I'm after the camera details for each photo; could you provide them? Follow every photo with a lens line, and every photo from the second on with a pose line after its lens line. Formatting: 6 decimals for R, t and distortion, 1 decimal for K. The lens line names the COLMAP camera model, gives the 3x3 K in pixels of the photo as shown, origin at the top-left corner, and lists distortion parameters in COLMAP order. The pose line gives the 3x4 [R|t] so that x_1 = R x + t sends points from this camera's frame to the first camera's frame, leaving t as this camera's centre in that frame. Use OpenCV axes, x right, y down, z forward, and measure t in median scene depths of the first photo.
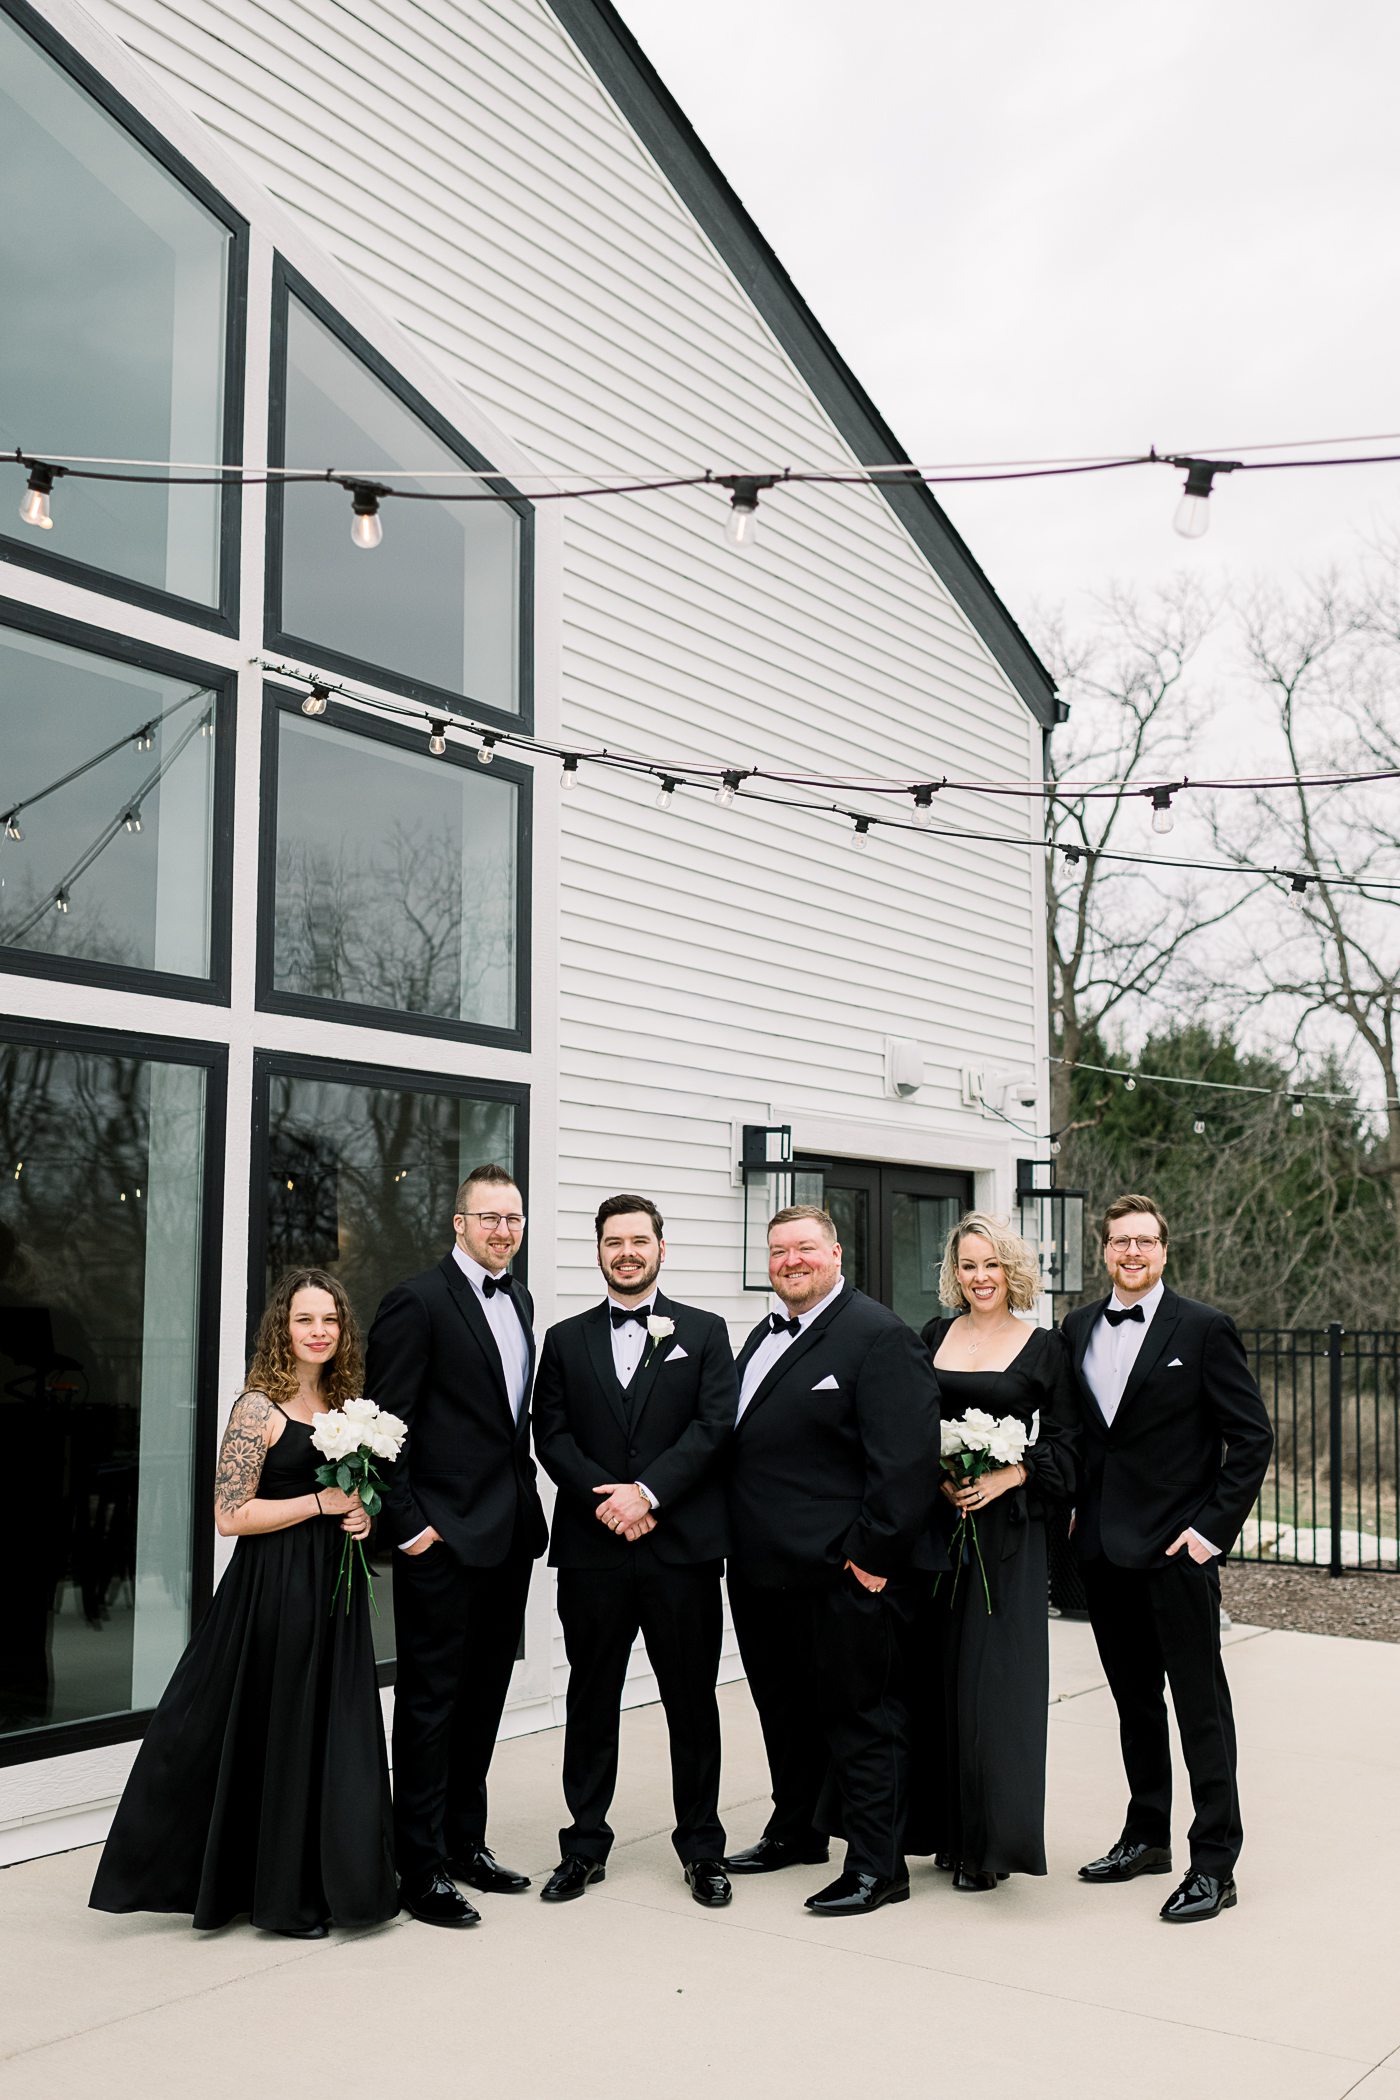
lens RADIAL K [[2111.9, 0, 731.9], [0, 2111.9, 1040.9], [0, 0, 1]] dist [0.011373, -0.002865]
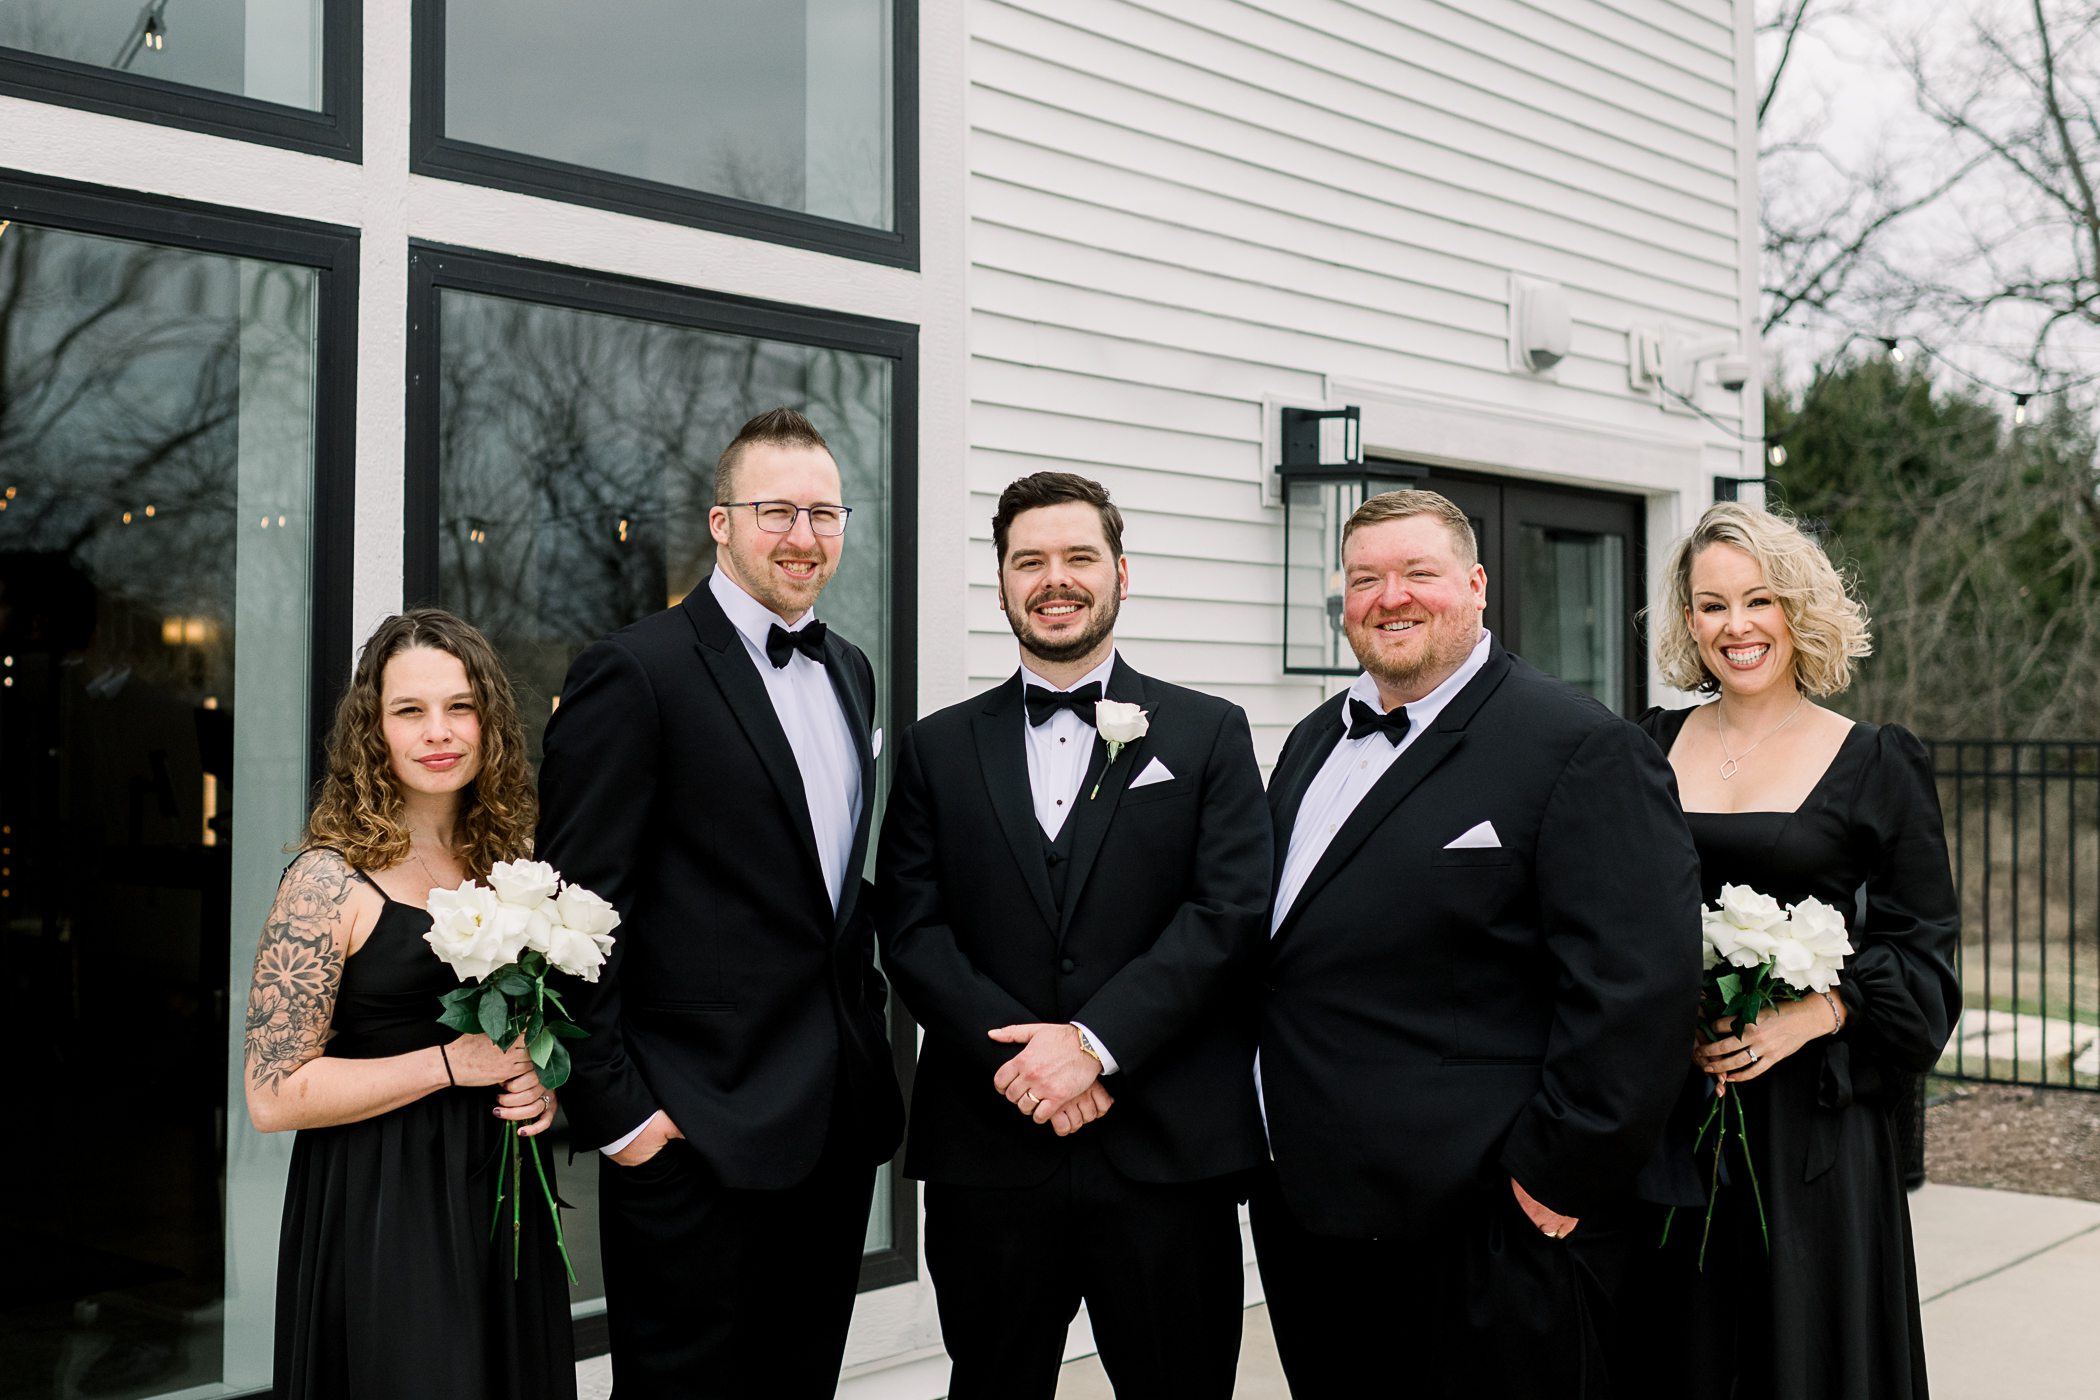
lens RADIAL K [[2111.9, 0, 1051.5], [0, 2111.9, 632.8], [0, 0, 1]] dist [0.011373, -0.002865]
pose [[0.994385, -0.005878, -0.105664, 0.004216], [0.014073, 0.996934, 0.076977, 0.072946], [0.104887, -0.078032, 0.991418, 0.484885]]
